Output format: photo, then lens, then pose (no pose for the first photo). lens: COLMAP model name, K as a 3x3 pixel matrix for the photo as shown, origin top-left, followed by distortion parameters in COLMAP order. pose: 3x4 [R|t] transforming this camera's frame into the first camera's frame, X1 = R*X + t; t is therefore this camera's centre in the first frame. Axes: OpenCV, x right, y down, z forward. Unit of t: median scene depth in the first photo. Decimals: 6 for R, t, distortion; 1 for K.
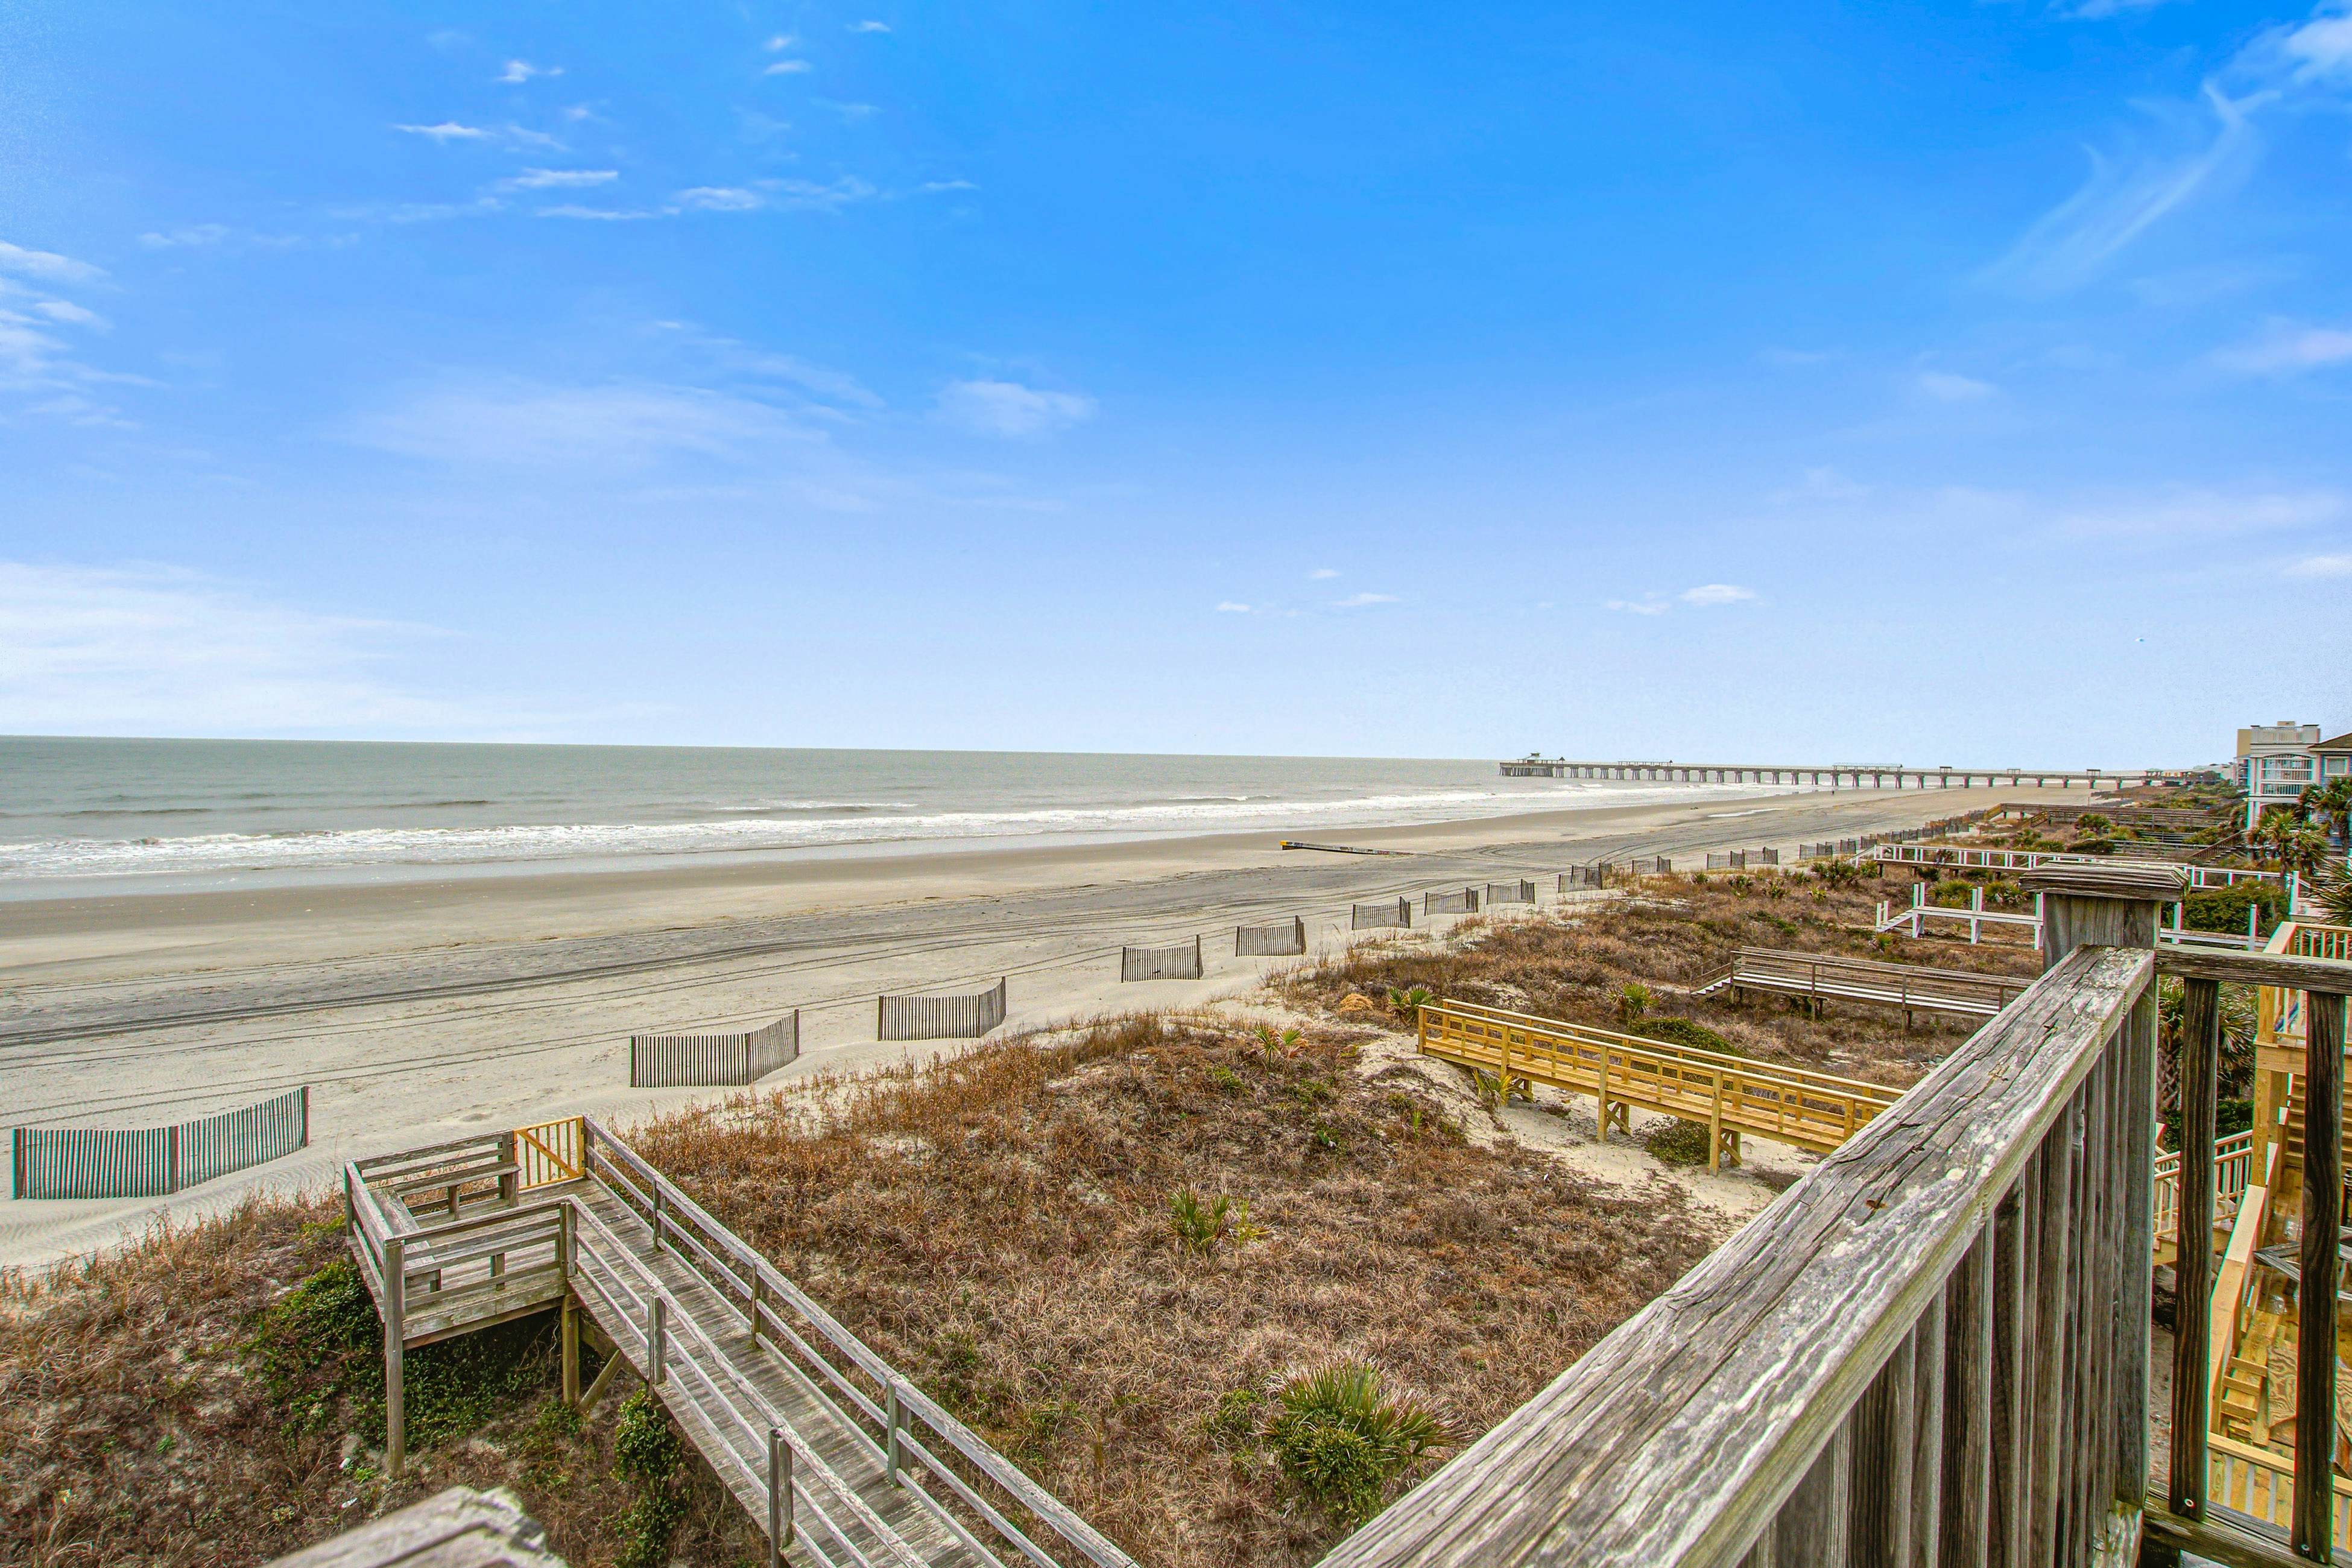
lens RADIAL K [[1126.9, 0, 1197.2], [0, 1126.9, 758.6], [0, 0, 1]] dist [-0.029852, 0.005497]
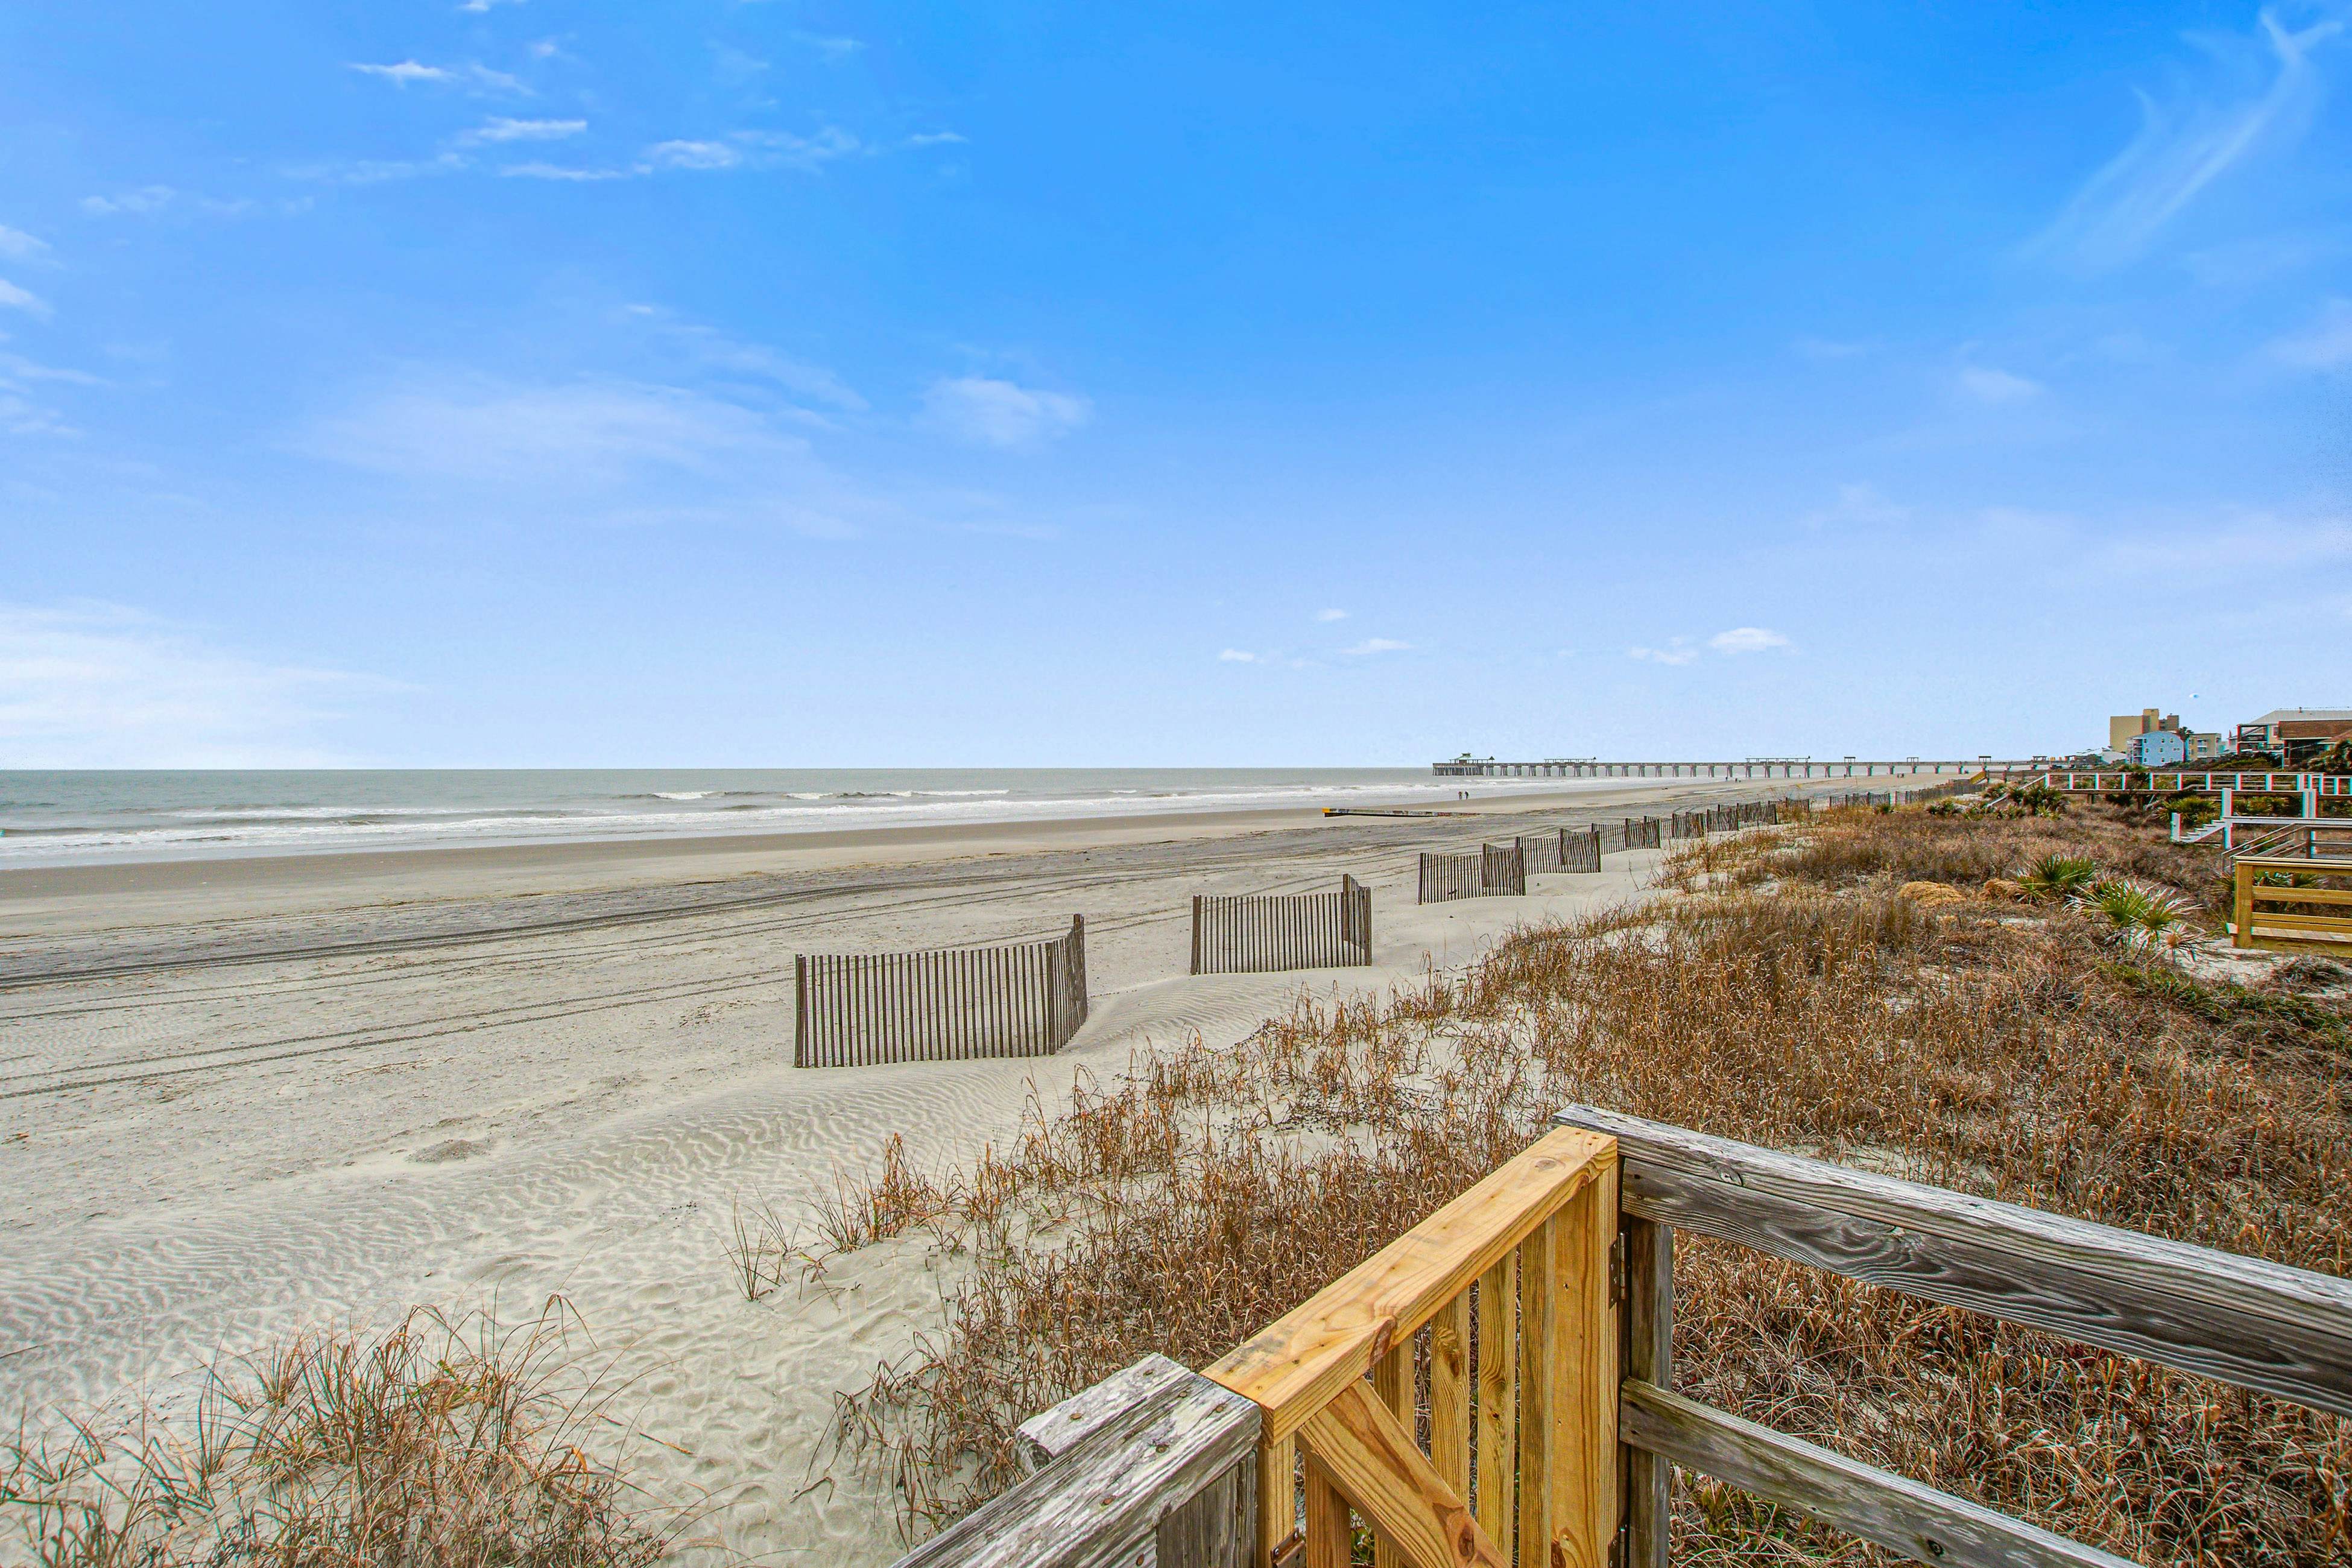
lens RADIAL K [[998.7, 0, 1167.0], [0, 998.7, 778.9], [0, 0, 1]] dist [-0.023156, 0.001492]
pose [[0.997162, -0.013789, 0.074013, -0.142494], [0.014597, 0.999840, -0.010386, 0.067433], [-0.073858, 0.011437, 0.997203, 0.214569]]
